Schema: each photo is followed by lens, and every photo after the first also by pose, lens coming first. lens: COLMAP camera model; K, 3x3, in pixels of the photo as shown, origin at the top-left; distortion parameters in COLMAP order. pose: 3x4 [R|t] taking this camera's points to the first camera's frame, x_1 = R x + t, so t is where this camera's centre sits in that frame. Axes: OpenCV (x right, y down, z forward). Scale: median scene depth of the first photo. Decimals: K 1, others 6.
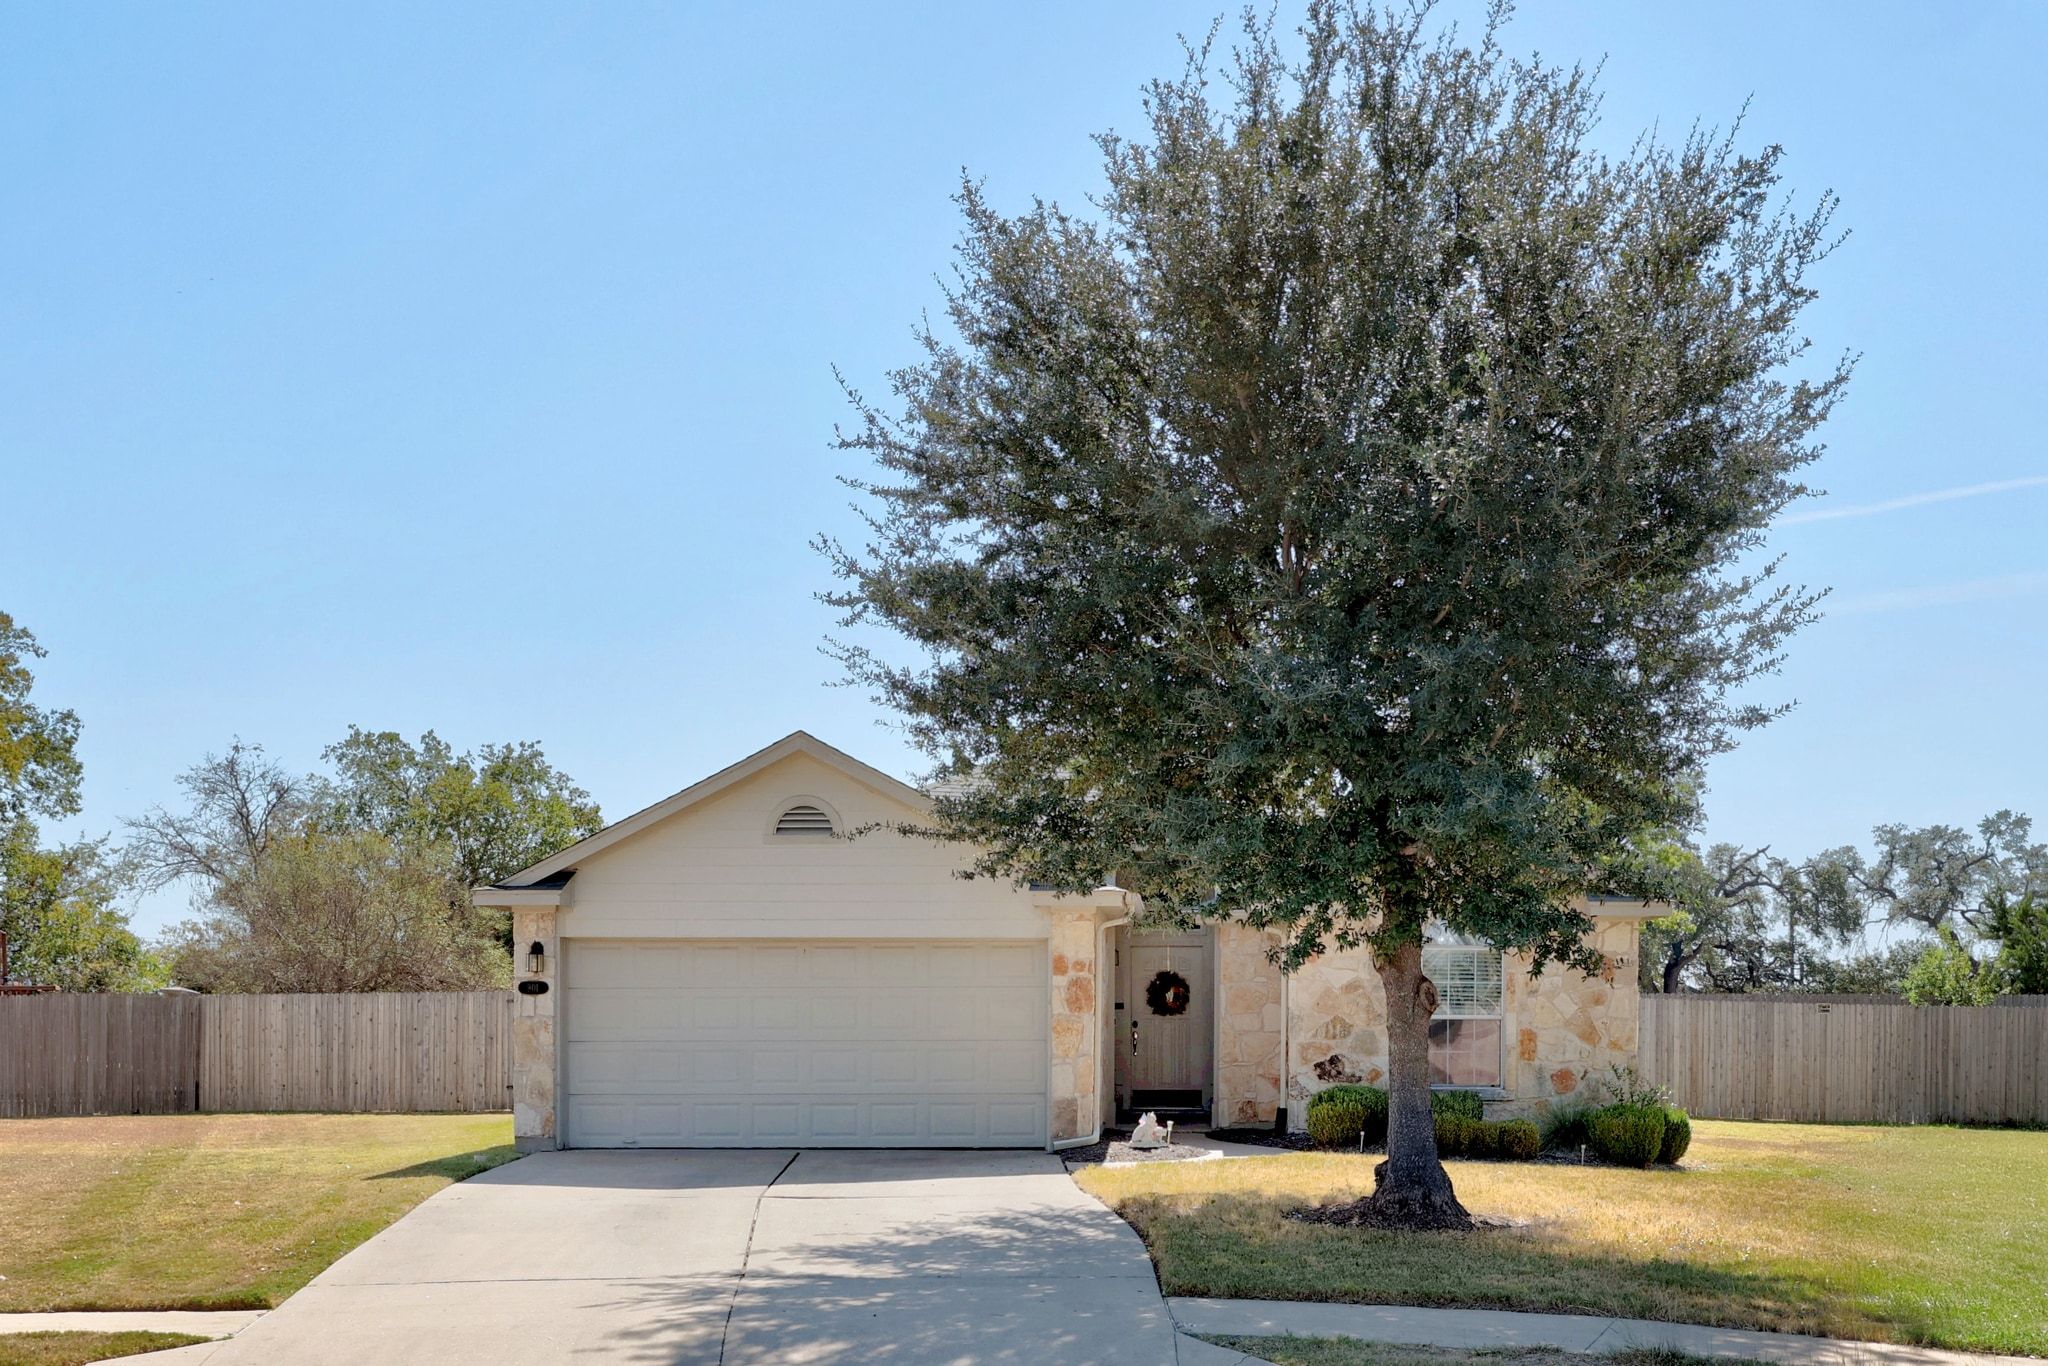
lens RADIAL K [[2623.0, 0, 1024.0], [0, 2623.0, 683.0], [0, 0, 1]] dist [0.001985, -0.004135]
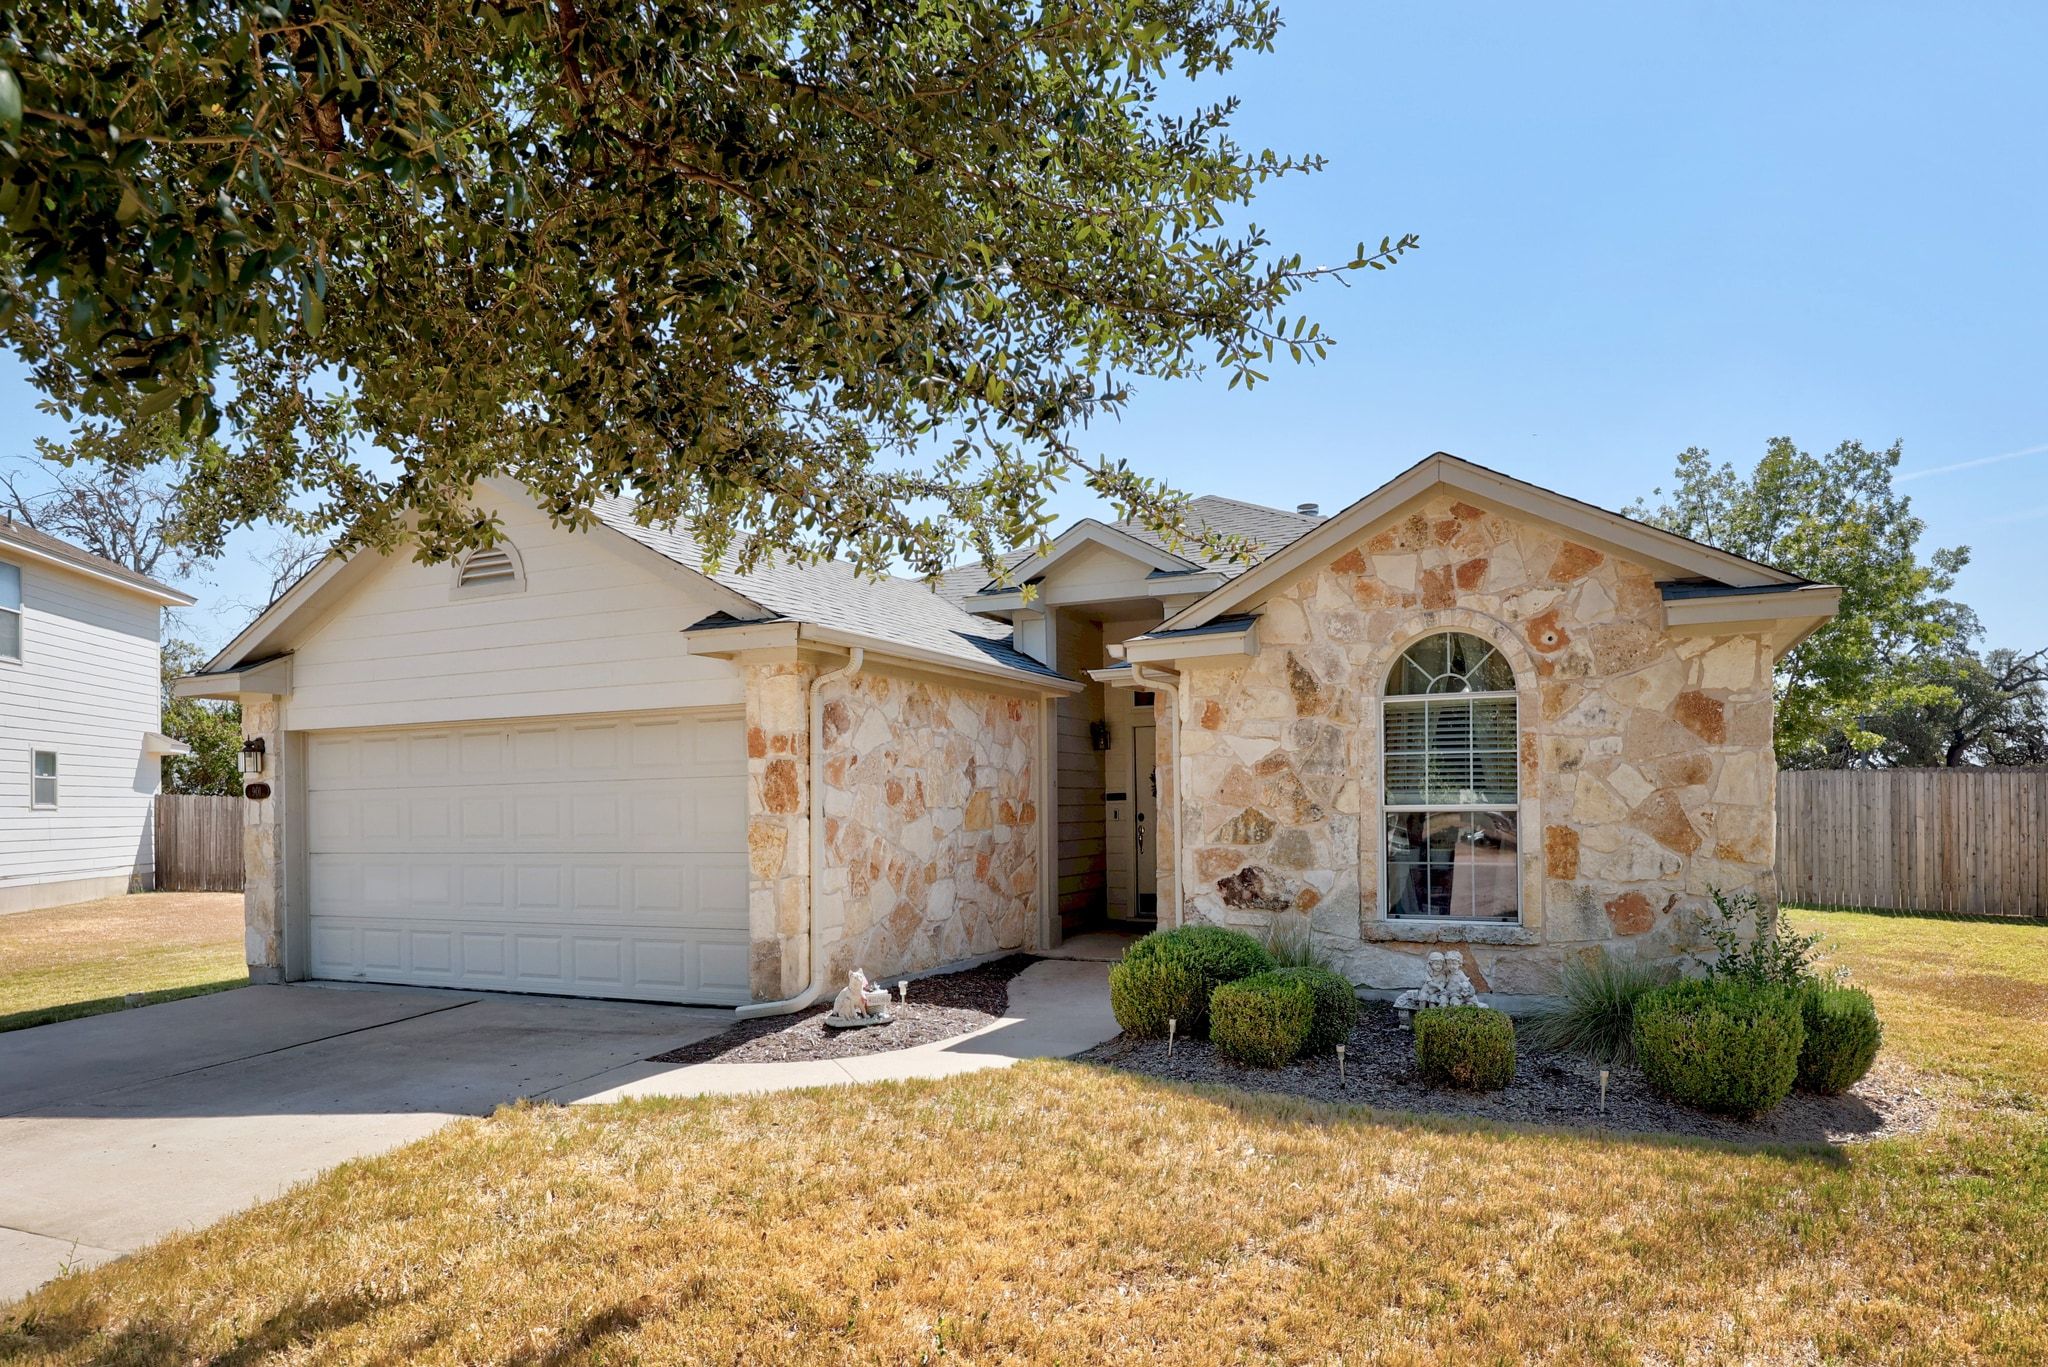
lens RADIAL K [[1294.4, 0, 1000.8], [0, 1294.4, 723.0], [0, 0, 1]] dist [-0.009334, 0.002500]
pose [[0.917967, -0.040918, -0.394542, 0.192098], [0.067687, 0.996235, 0.054167, 0.084457], [0.390840, -0.076428, 0.917280, 0.685696]]
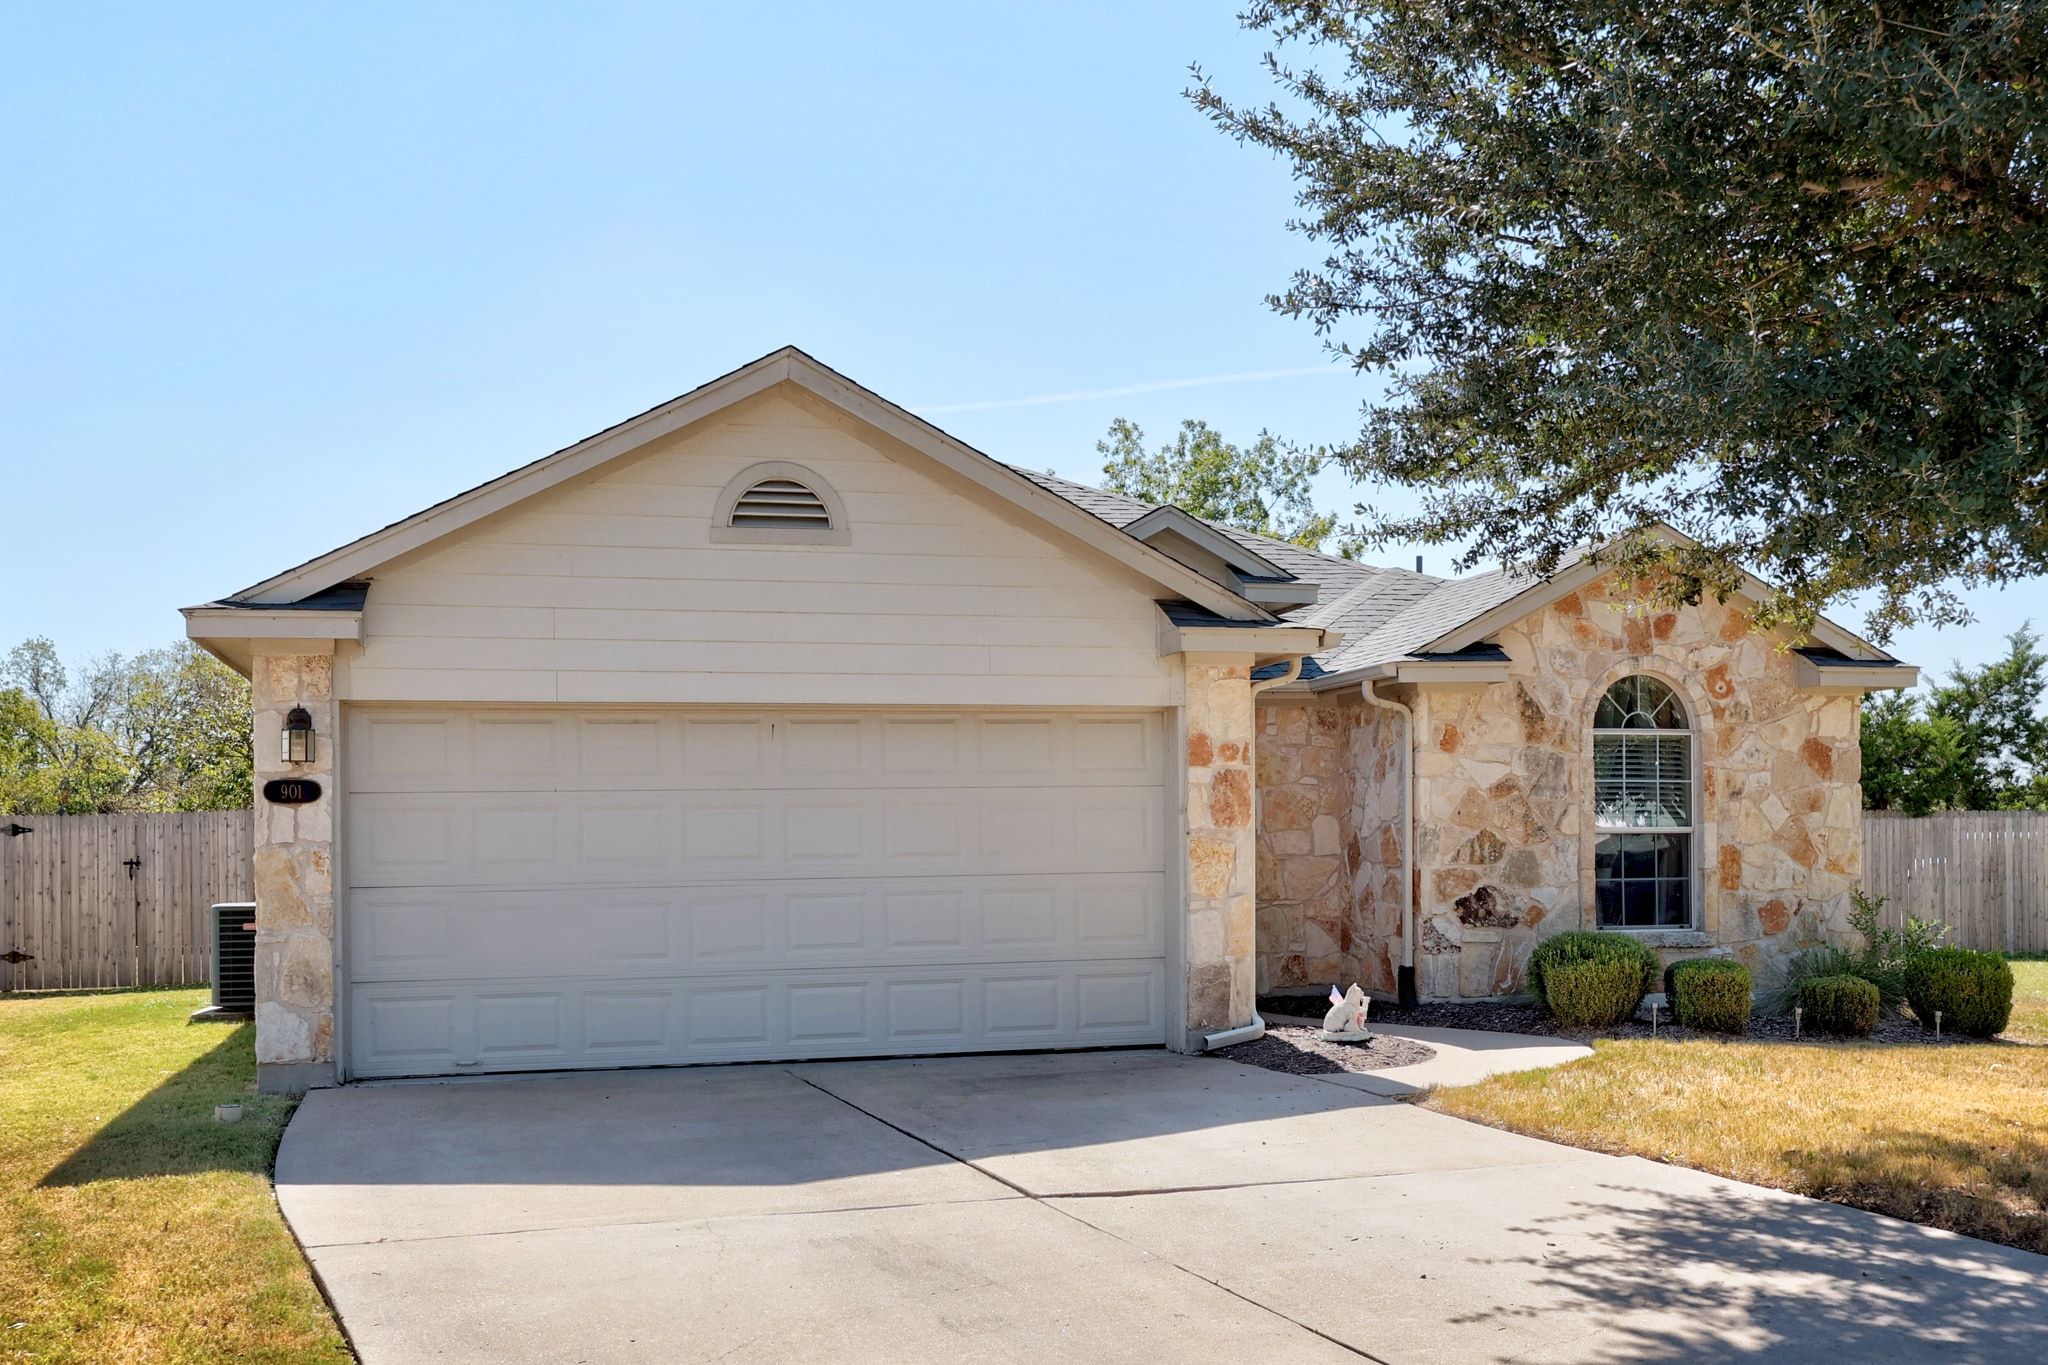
lens RADIAL K [[2322.5, 0, 1027.2], [0, 2322.5, 638.7], [0, 0, 1]] dist [-0.000976, 0.003639]
pose [[0.942513, 0.017197, 0.333726, -0.197248], [-0.028642, 0.999157, 0.029404, 0.063255], [-0.332939, -0.037273, 0.942212, 0.475223]]
